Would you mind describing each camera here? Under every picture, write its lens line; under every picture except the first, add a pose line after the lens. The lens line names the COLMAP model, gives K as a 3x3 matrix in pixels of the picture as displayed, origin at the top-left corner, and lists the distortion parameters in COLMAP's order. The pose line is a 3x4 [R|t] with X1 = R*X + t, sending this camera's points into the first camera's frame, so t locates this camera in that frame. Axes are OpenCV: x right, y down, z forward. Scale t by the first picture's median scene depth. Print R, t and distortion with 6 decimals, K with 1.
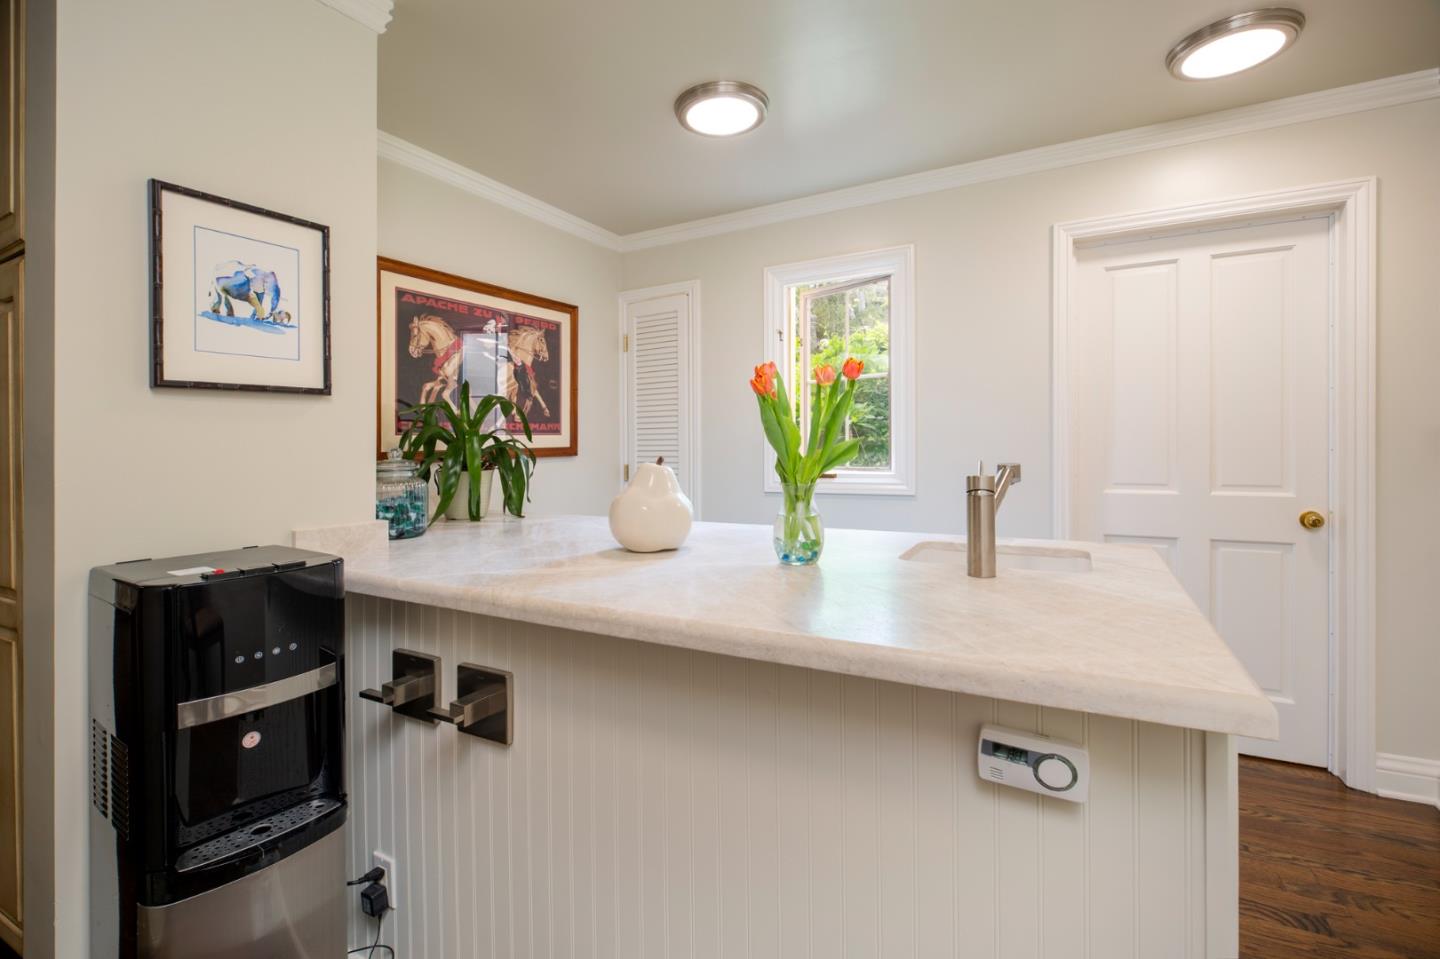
lens RADIAL K [[656.1, 0, 717.3], [0, 656.1, 455.3], [0, 0, 1]] dist [-0.004186, -0.002576]
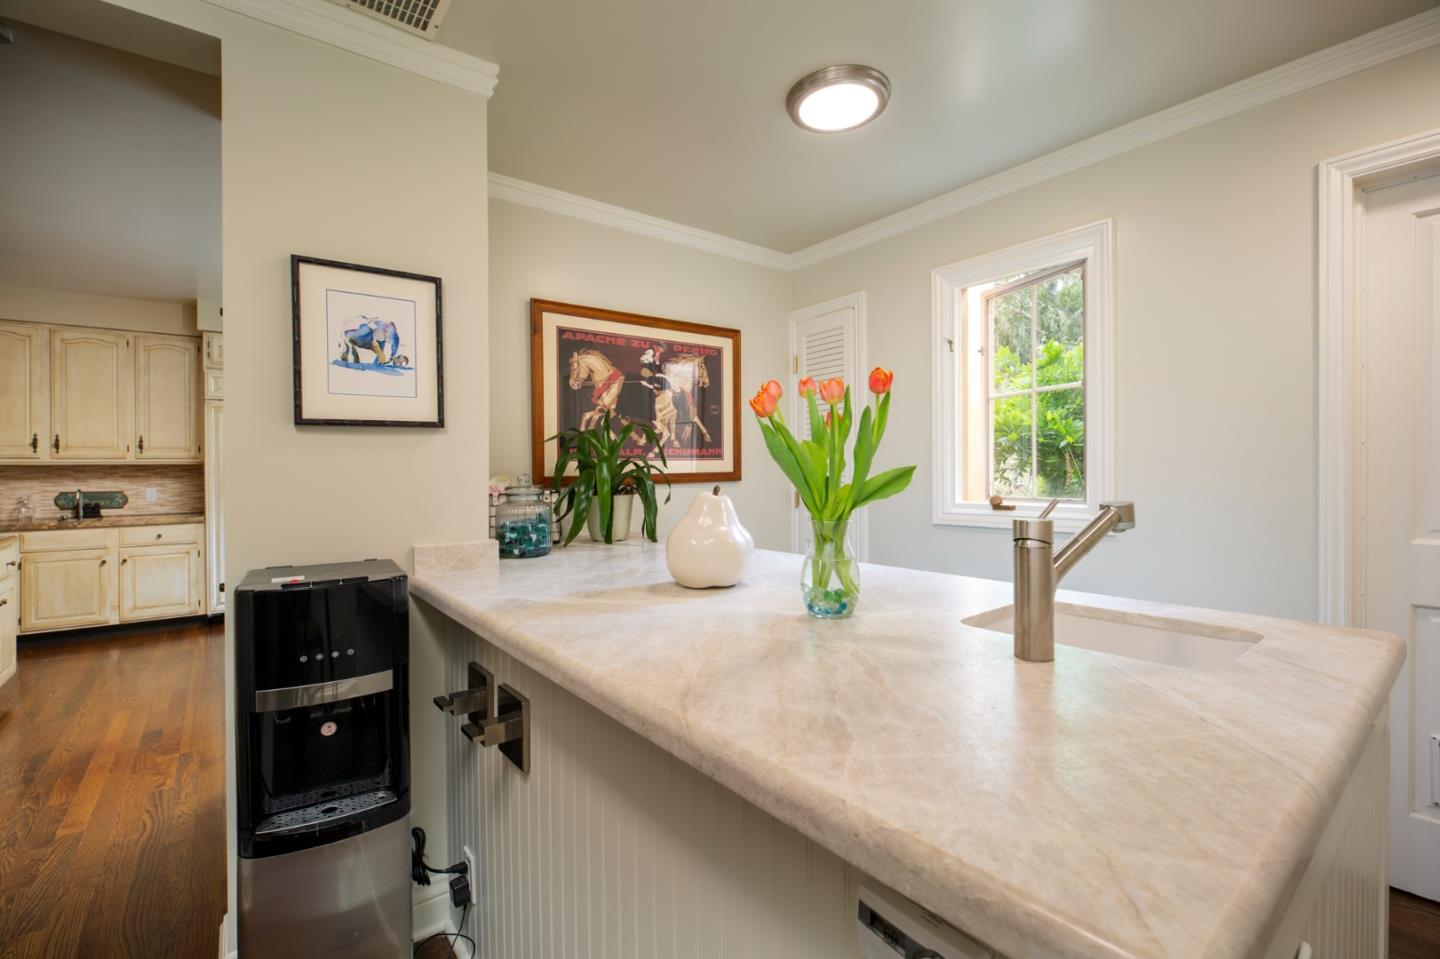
lens RADIAL K [[656.1, 0, 716.5], [0, 656.1, 469.4], [0, 0, 1]] dist [-0.004186, -0.002576]
pose [[0.922124, 0.001794, -0.386890, 0.272916], [-0.006534, 0.999919, -0.010939, -0.010806], [0.386838, 0.012615, 0.922061, 0.145918]]
